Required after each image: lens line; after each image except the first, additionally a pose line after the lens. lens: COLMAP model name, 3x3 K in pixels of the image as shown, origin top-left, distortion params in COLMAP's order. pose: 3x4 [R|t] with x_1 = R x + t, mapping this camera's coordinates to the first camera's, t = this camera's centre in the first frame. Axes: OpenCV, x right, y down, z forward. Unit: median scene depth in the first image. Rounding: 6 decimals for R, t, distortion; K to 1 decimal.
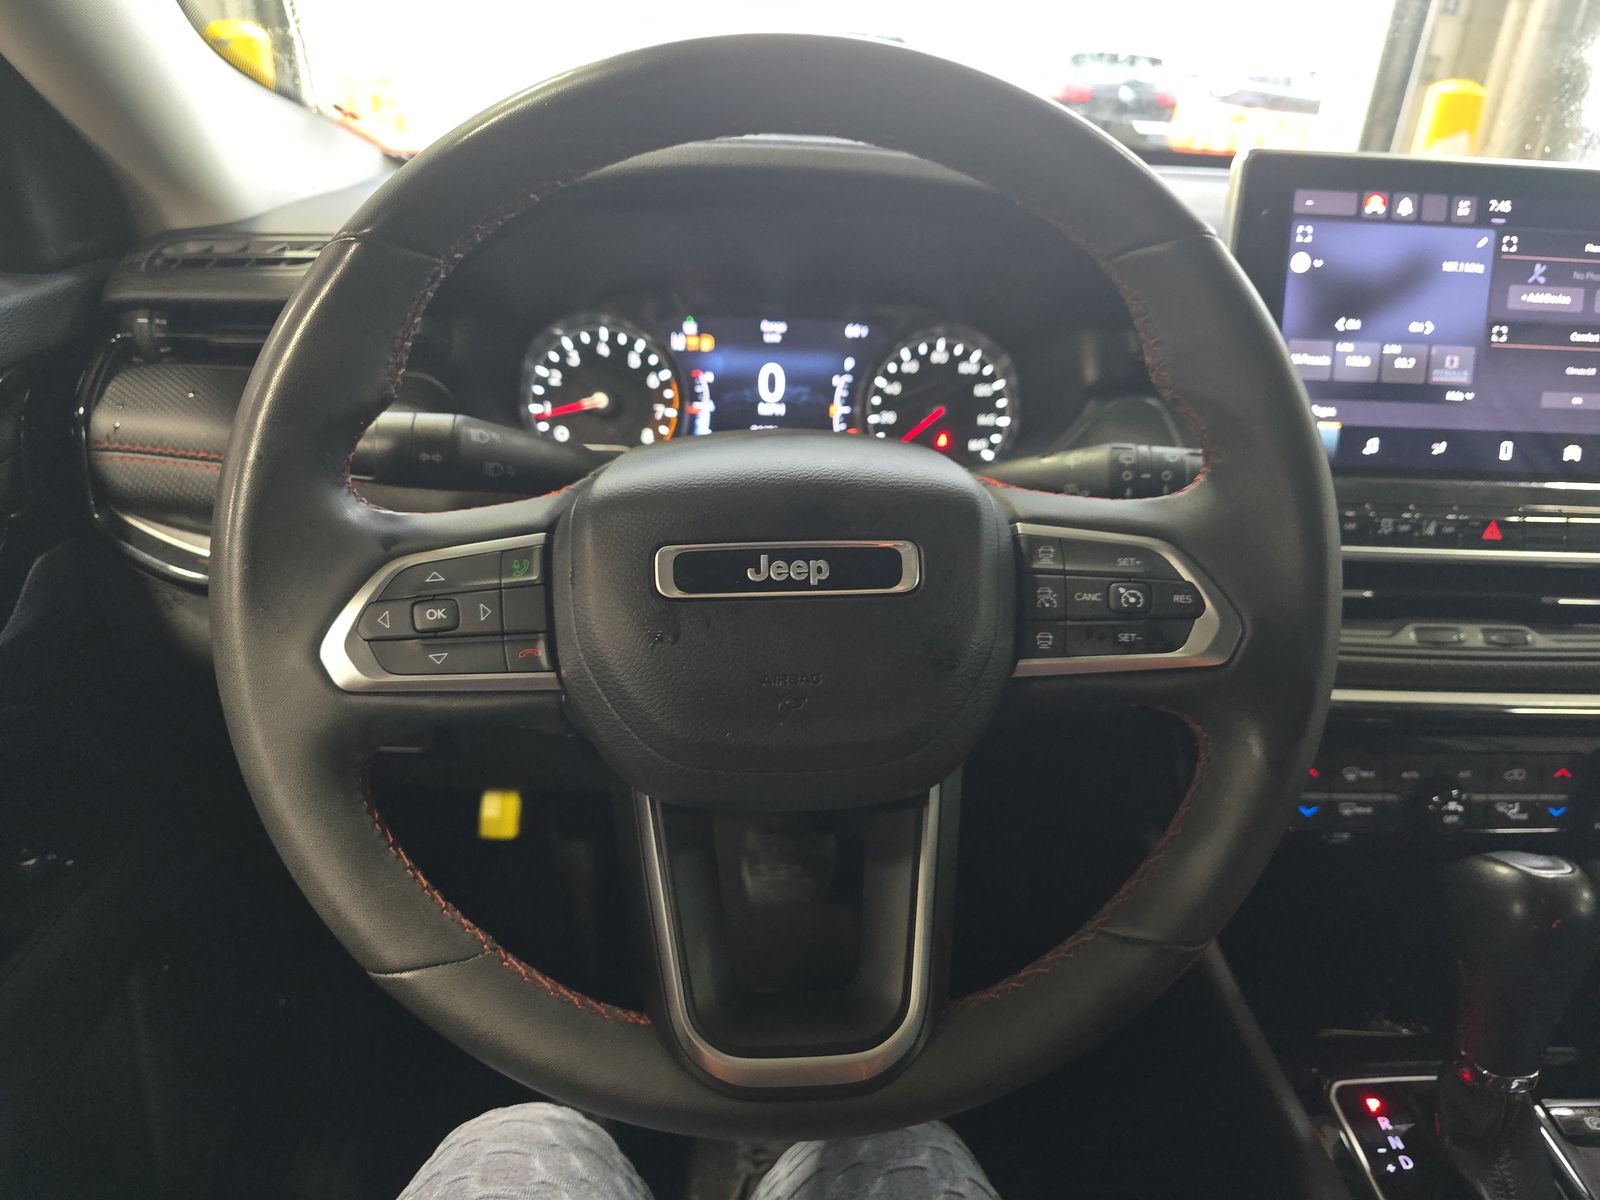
lens RADIAL K [[1080.1, 0, 800.6], [0, 1080.1, 596.1], [0, 0, 1]] dist [0.021736, -0.042451]
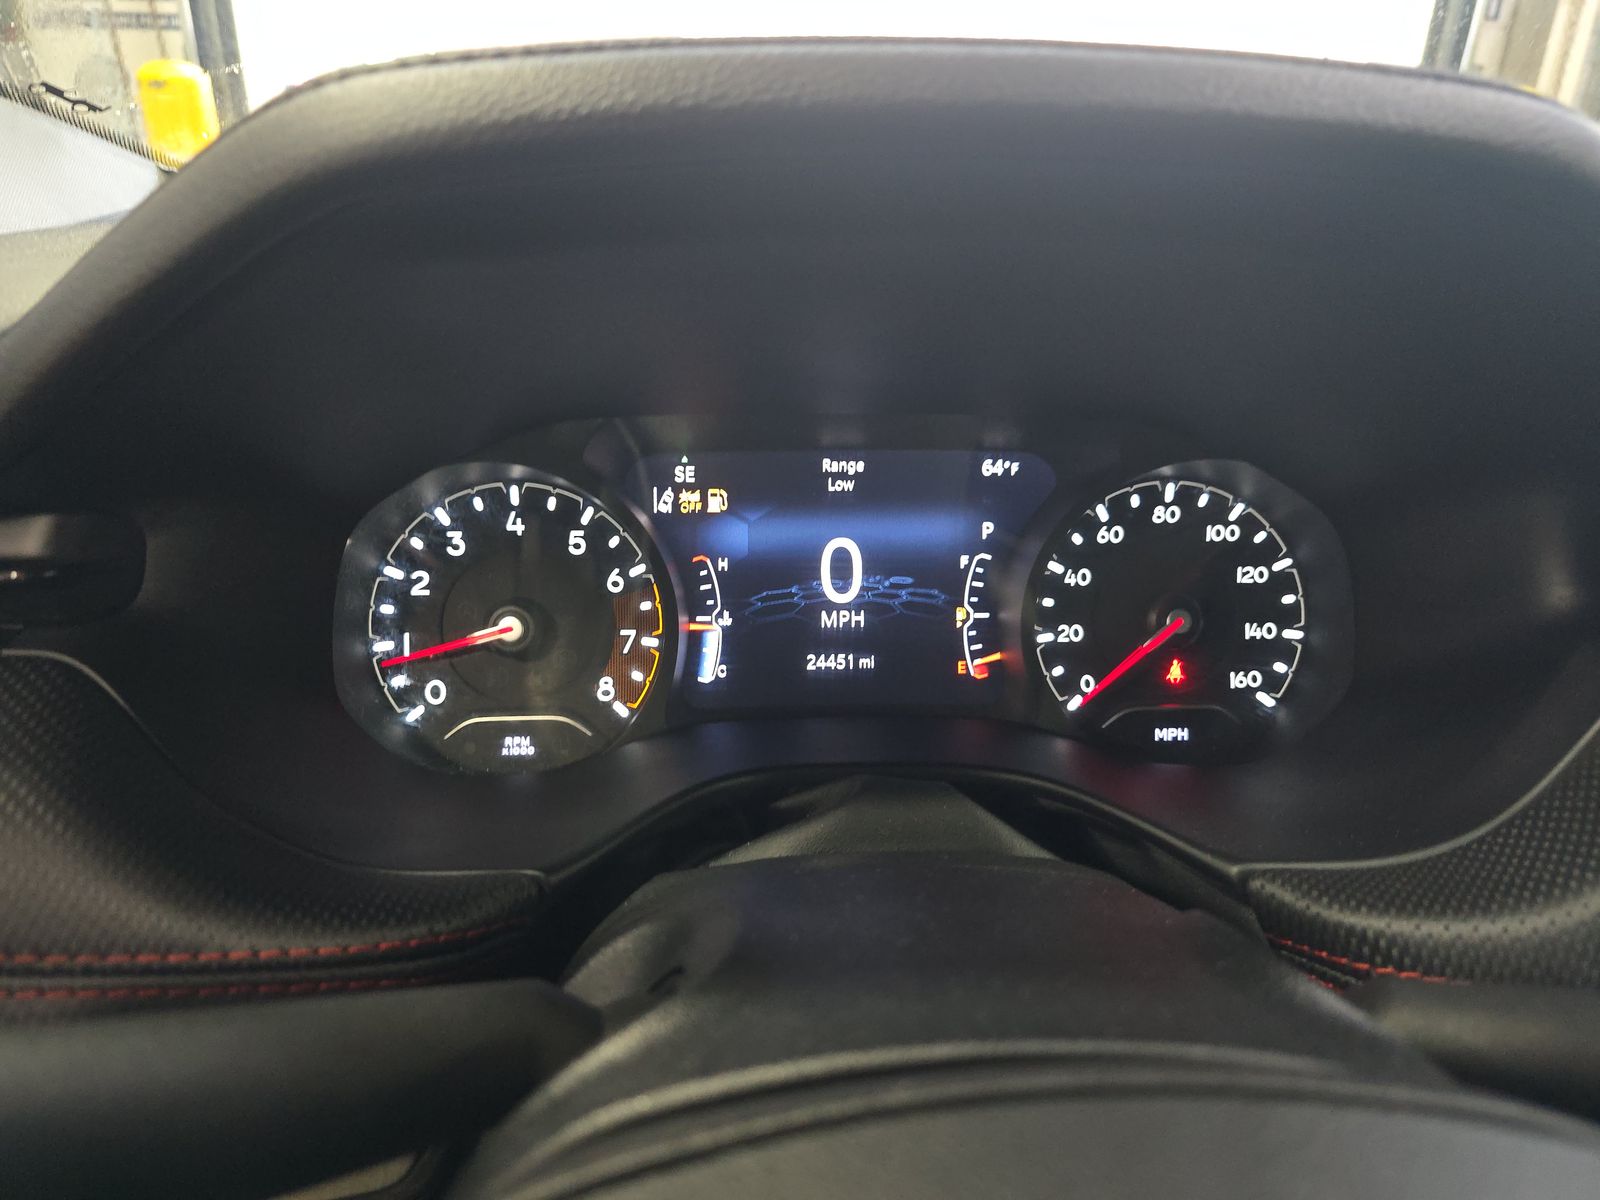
lens RADIAL K [[1080.1, 0, 787.3], [0, 1080.1, 597.6], [0, 0, 1]] dist [0.021736, -0.042451]
pose [[0.999606, -0.027766, -0.004161, -0.064896], [0.027619, 0.999103, -0.032104, -0.211957], [0.005048, 0.031977, 0.999476, 0.602425]]
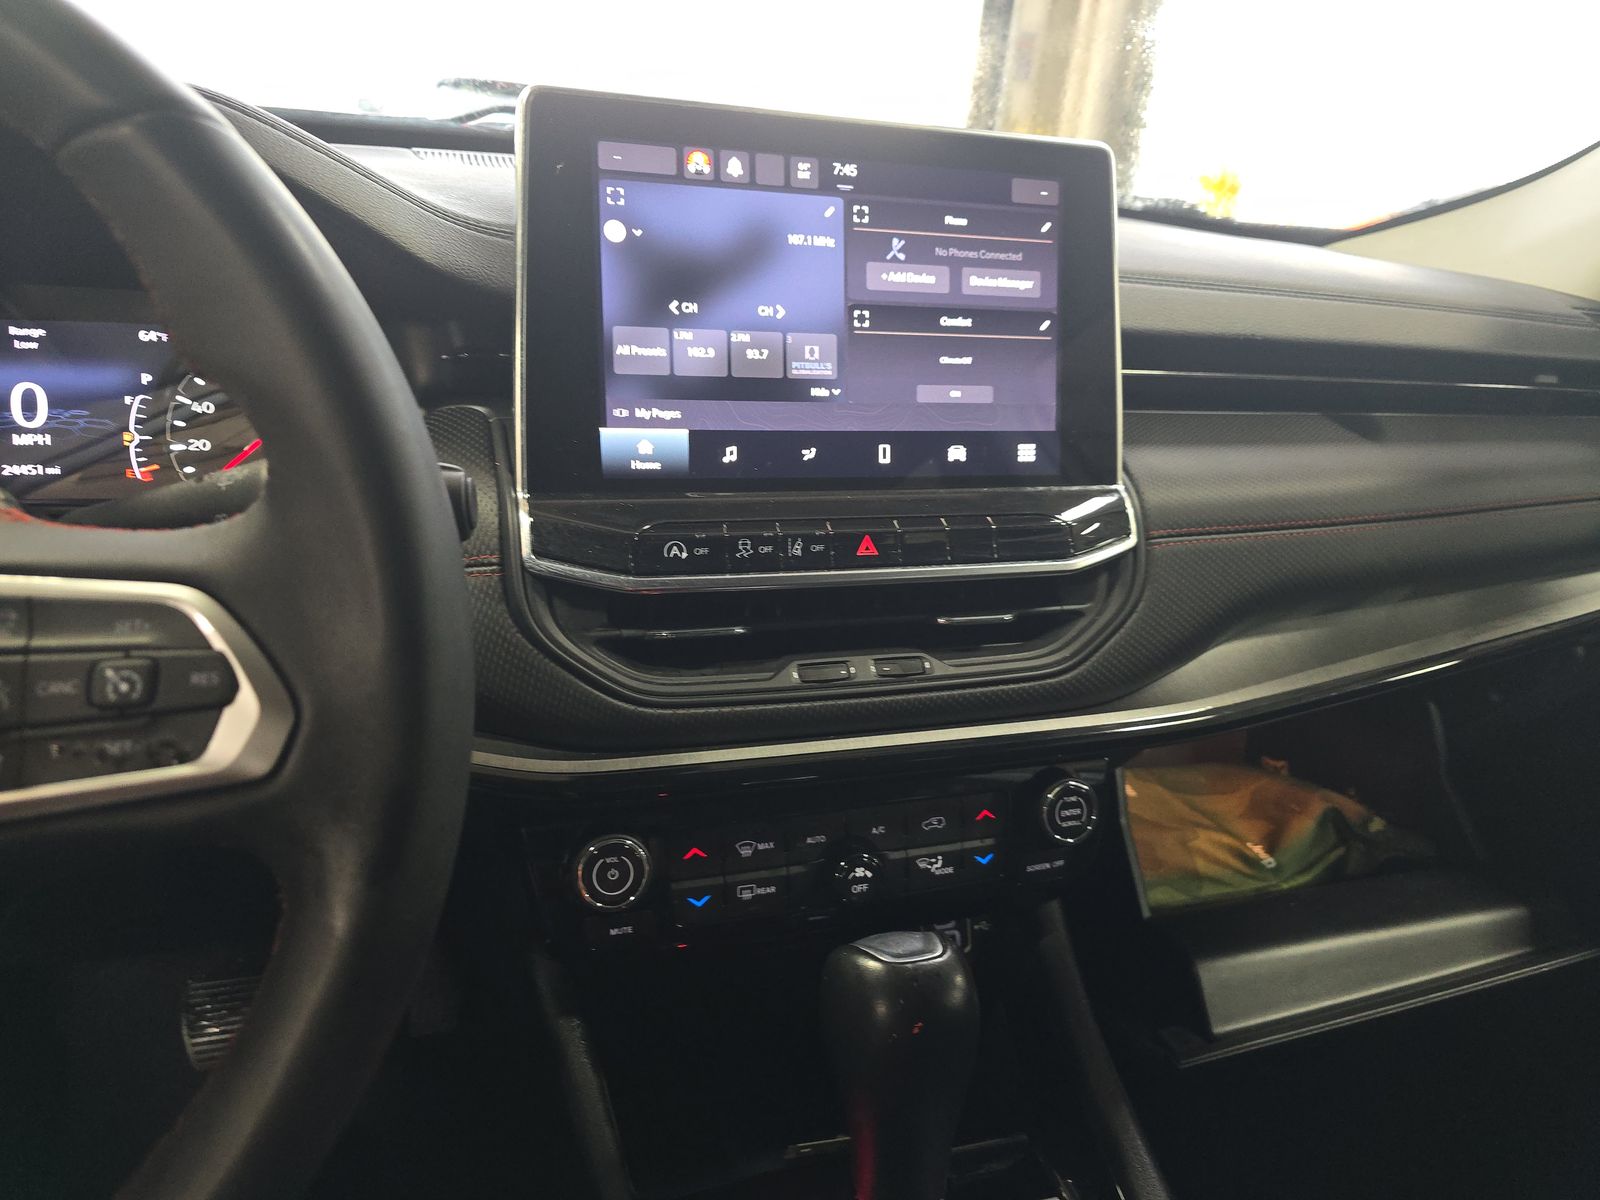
lens RADIAL K [[1080.1, 0, 797.0], [0, 1080.1, 603.3], [0, 0, 1]] dist [0.021736, -0.042451]
pose [[0.959465, -0.072696, 0.272292, 0.338243], [0.082854, 0.996223, -0.025979, 0.002450], [-0.269375, 0.047487, 0.961864, 0.188636]]
